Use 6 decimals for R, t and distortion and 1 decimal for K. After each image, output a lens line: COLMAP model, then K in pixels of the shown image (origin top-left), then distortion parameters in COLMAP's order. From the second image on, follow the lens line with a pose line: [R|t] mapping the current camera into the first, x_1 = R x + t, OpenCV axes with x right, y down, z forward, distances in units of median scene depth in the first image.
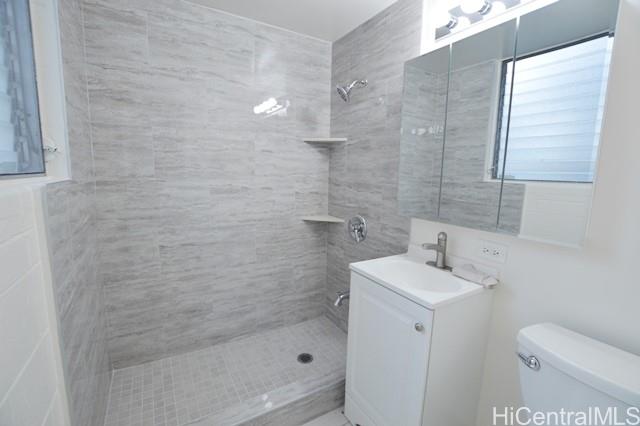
lens RADIAL K [[284.4, 0, 316.4], [0, 284.4, 212.9], [0, 0, 1]] dist [-0.026550, 0.001141]
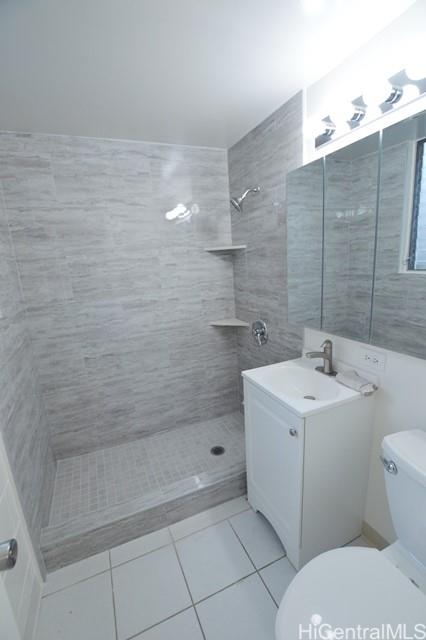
lens RADIAL K [[284.4, 0, 213.0], [0, 284.4, 325.4], [0, 0, 1]] dist [-0.026550, 0.001141]
pose [[0.988734, -0.050796, -0.140803, 0.137940], [0.062736, 0.994681, 0.081696, -0.076985], [0.135904, -0.089609, 0.986661, -0.065753]]
